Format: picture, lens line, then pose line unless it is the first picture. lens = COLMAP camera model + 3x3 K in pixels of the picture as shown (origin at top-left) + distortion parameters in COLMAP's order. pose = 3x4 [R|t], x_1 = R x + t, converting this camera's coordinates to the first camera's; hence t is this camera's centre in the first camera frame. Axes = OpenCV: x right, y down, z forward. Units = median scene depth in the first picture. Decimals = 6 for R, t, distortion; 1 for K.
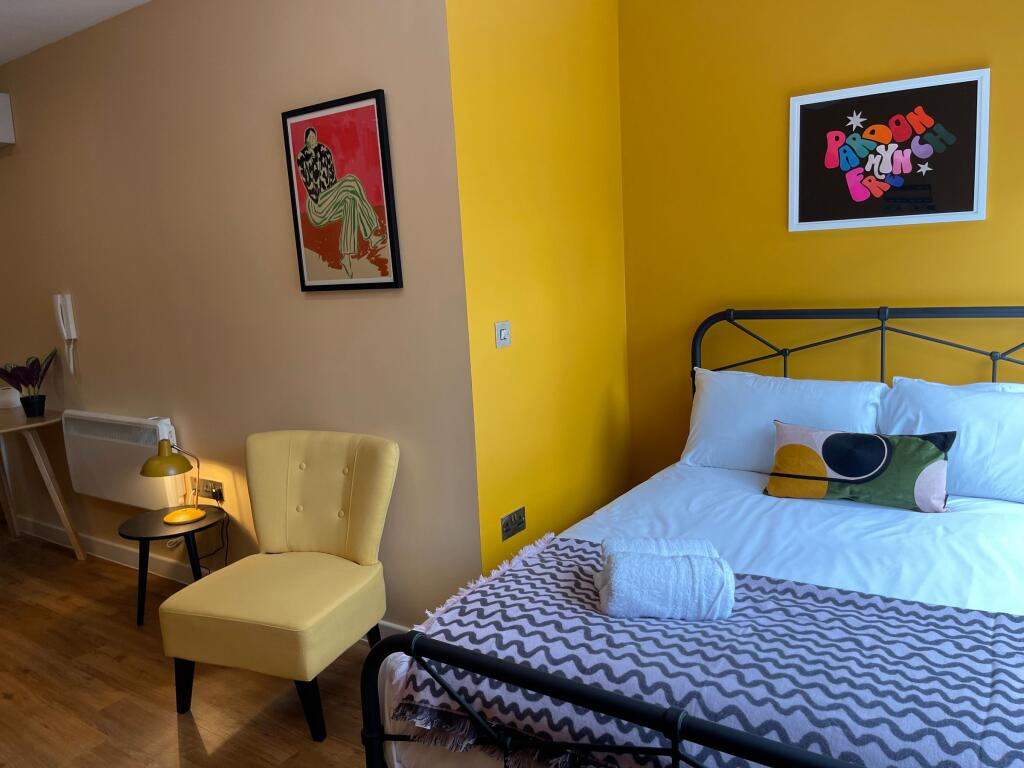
lens RADIAL K [[771.2, 0, 510.2], [0, 771.2, 383.9], [0, 0, 1]] dist [0.054690, -0.048575]
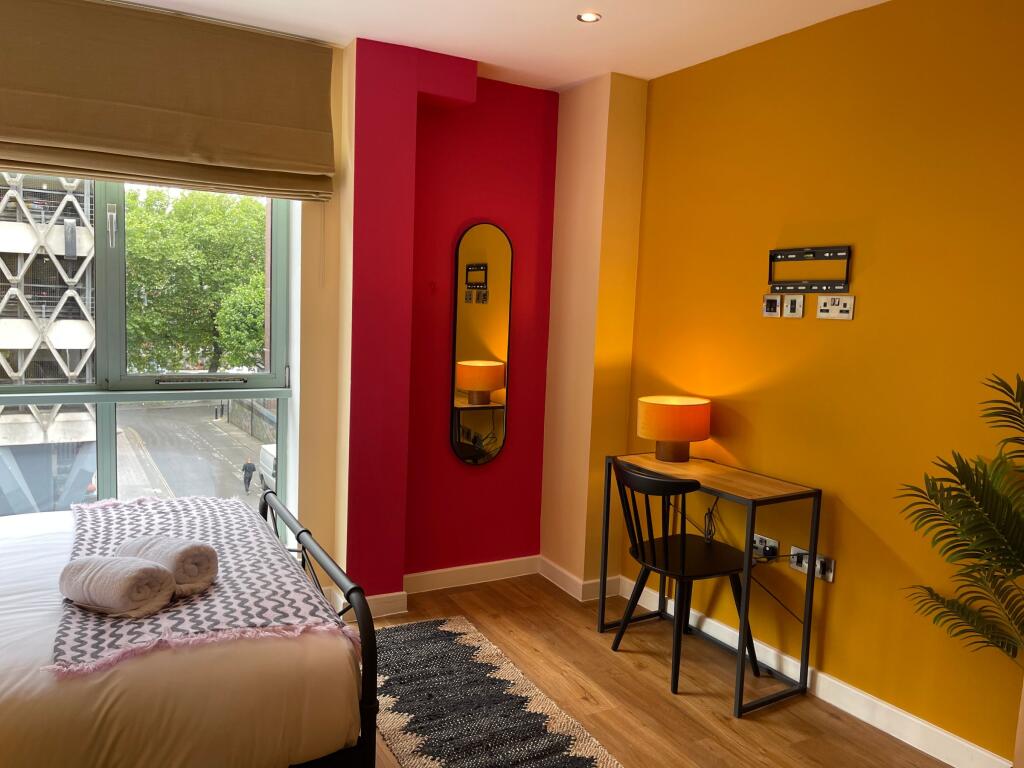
lens RADIAL K [[771.2, 0, 512.4], [0, 771.2, 381.9], [0, 0, 1]] dist [0.054690, -0.048575]
pose [[-0.885131, -0.028027, 0.464497, -0.567687], [0.082388, 0.972977, 0.215704, -0.164586], [-0.457991, 0.229196, -0.858903, 1.134189]]
